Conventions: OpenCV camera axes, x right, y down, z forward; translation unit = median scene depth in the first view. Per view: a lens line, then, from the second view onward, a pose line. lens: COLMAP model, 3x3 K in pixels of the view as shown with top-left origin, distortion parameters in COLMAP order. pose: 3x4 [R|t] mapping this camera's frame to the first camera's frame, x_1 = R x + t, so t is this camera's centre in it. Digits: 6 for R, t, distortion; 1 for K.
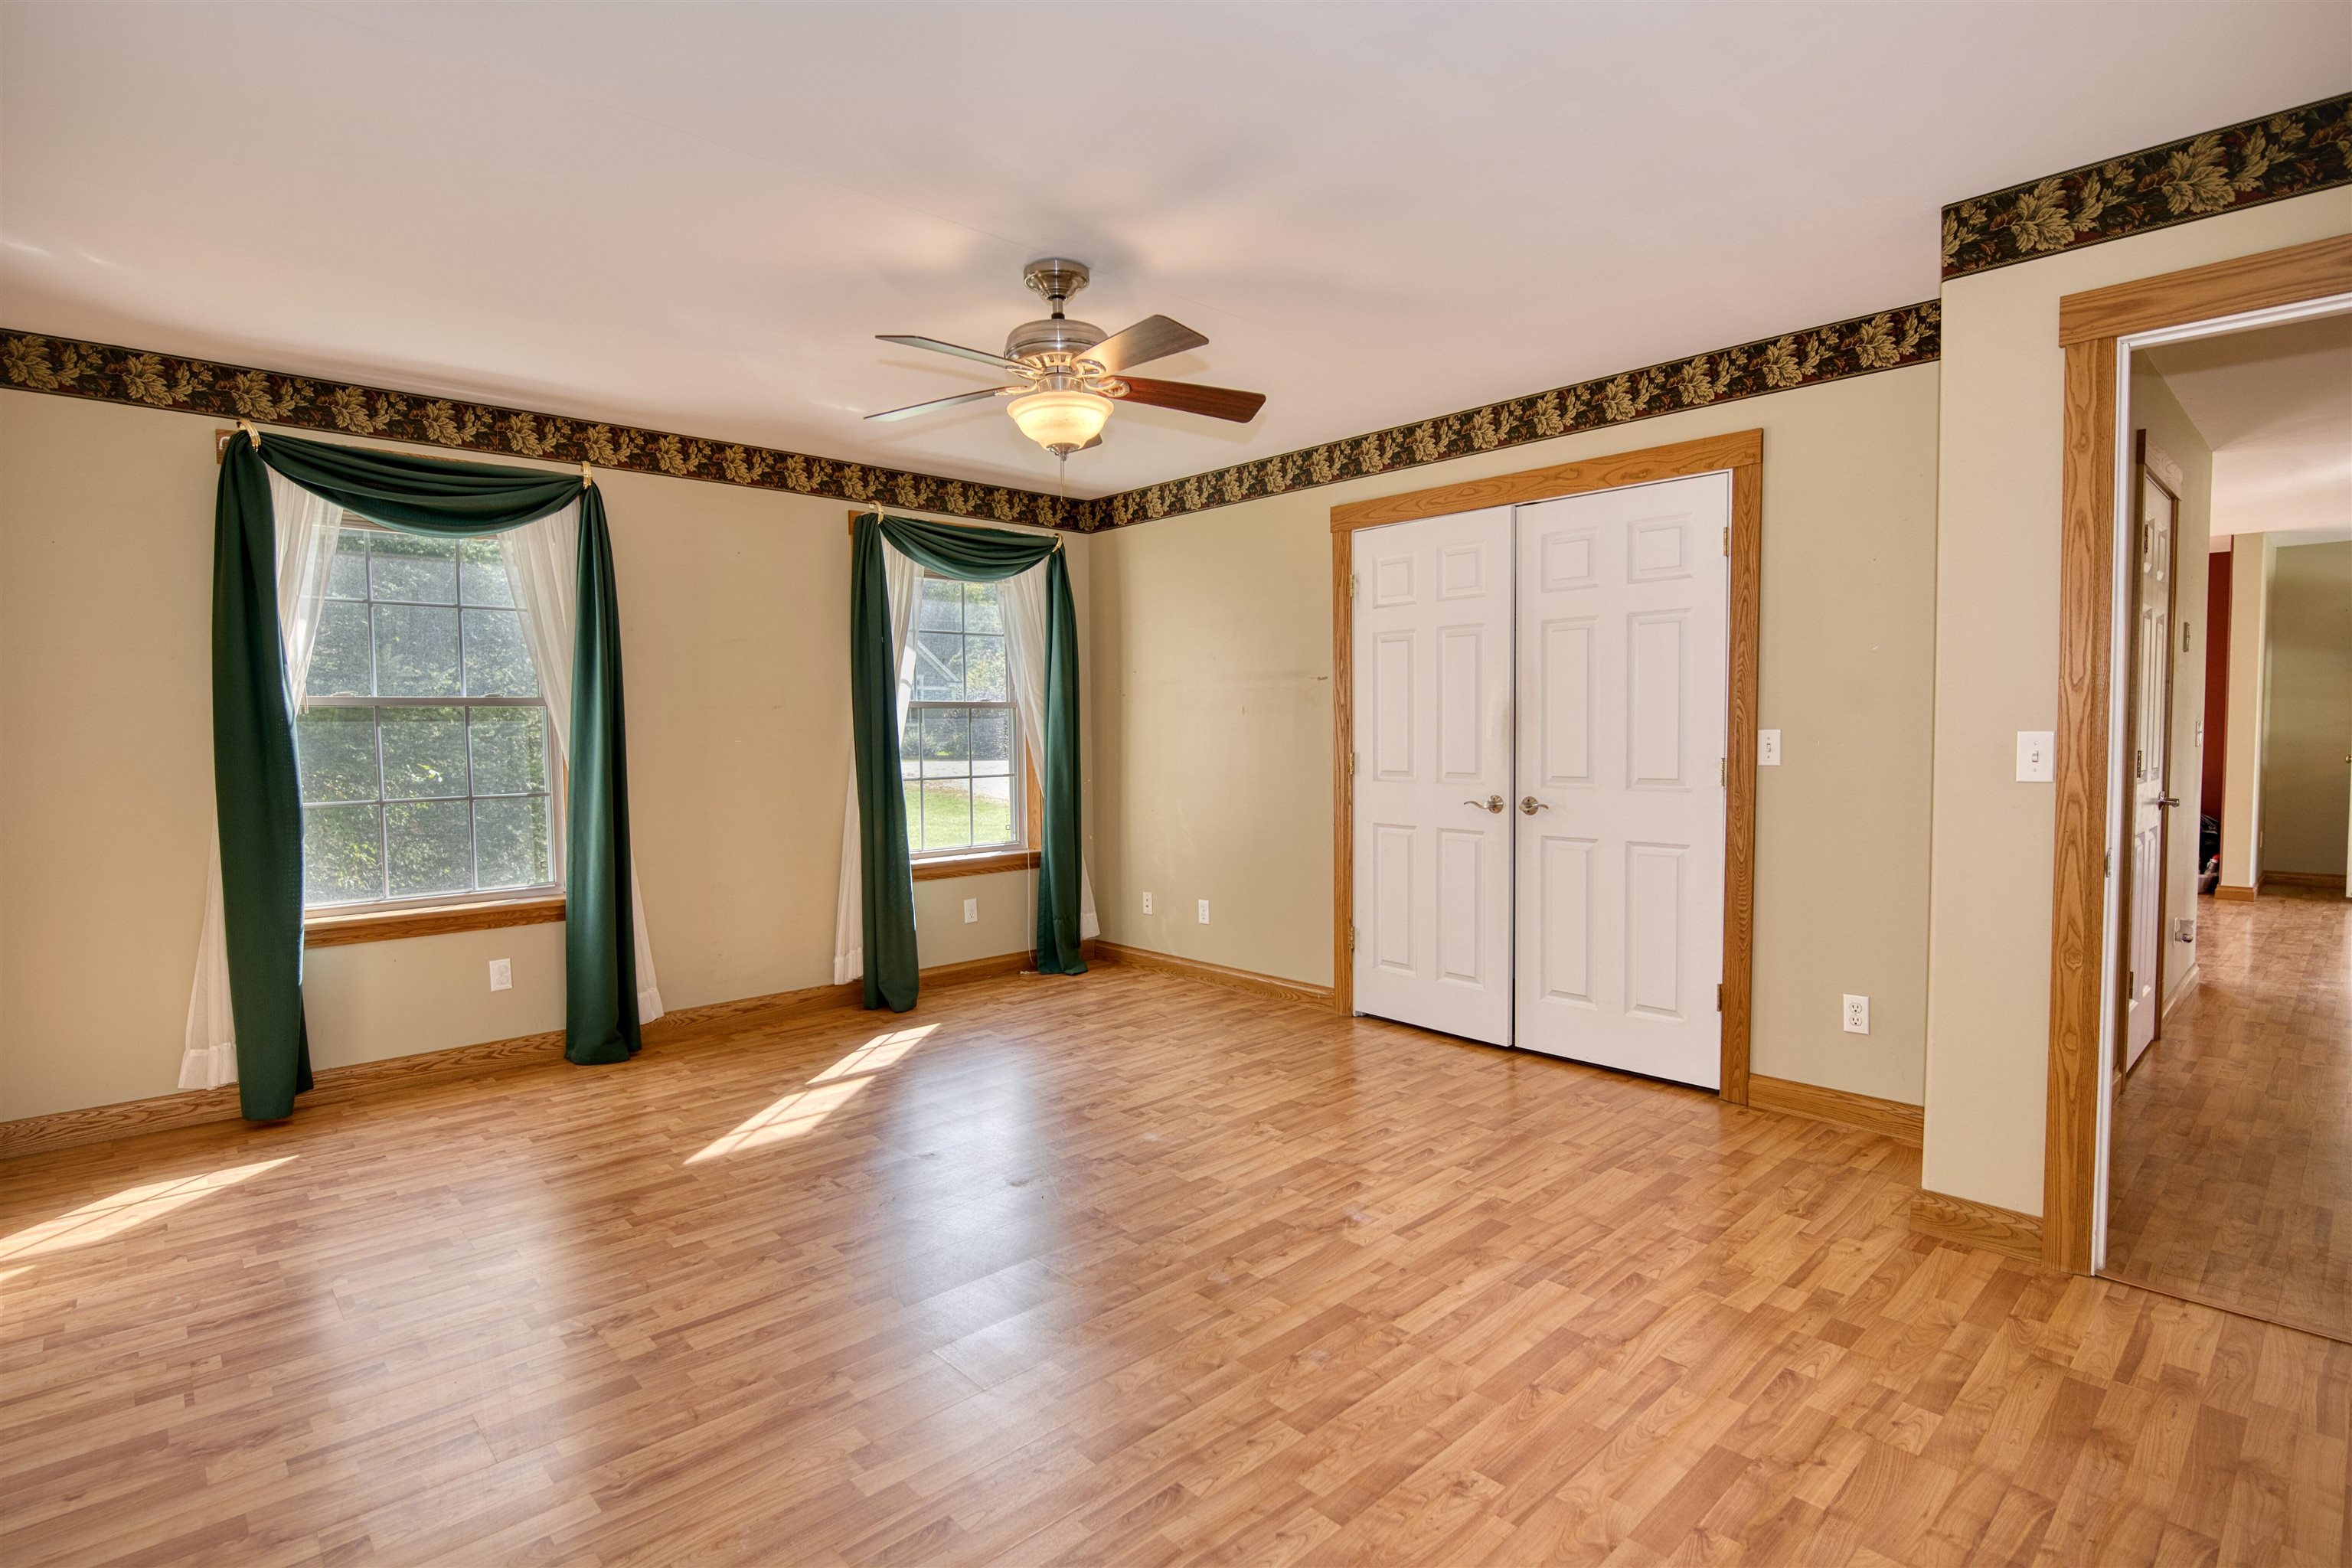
lens RADIAL K [[1146.2, 0, 1181.3], [0, 1146.2, 787.8], [0, 0, 1]] dist [-0.013824, -0.000590]
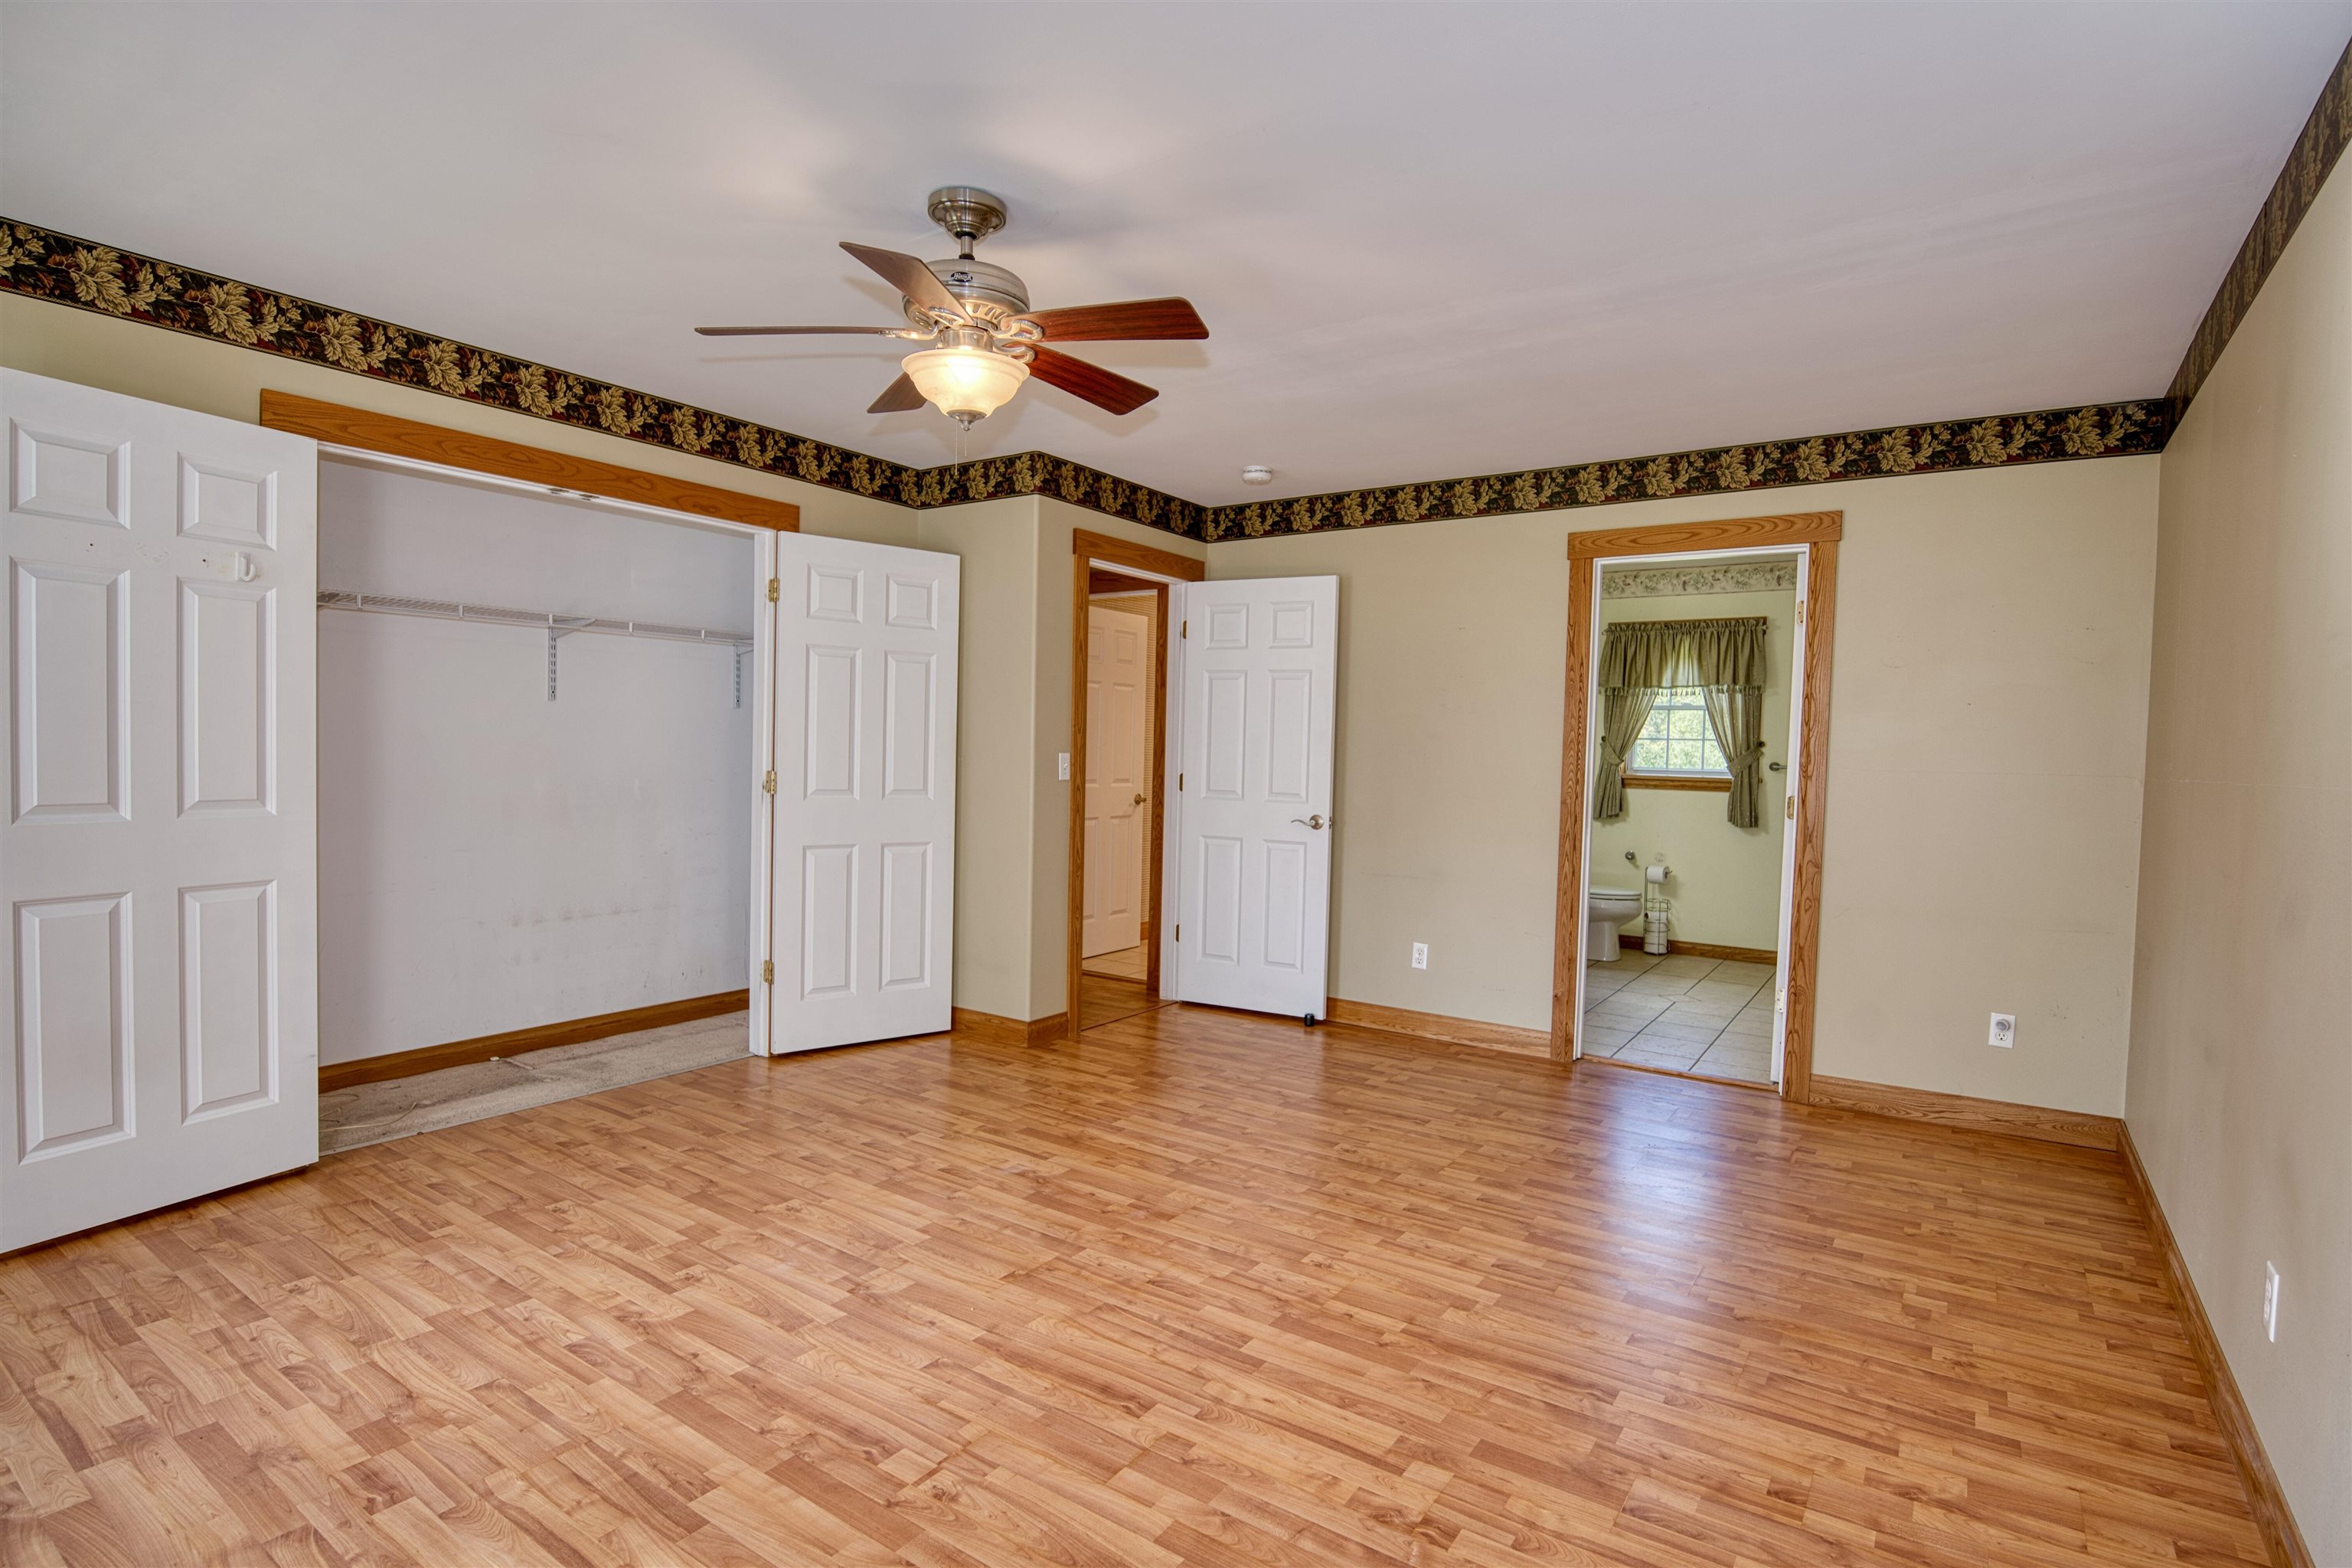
lens RADIAL K [[1146.2, 0, 1181.3], [0, 1146.2, 787.8], [0, 0, 1]] dist [-0.013824, -0.000590]
pose [[-0.211135, -0.027584, 0.977068, -0.995105], [0.032456, 0.998853, 0.035213, -0.046038], [-0.976918, 0.039146, -0.209997, 1.058167]]
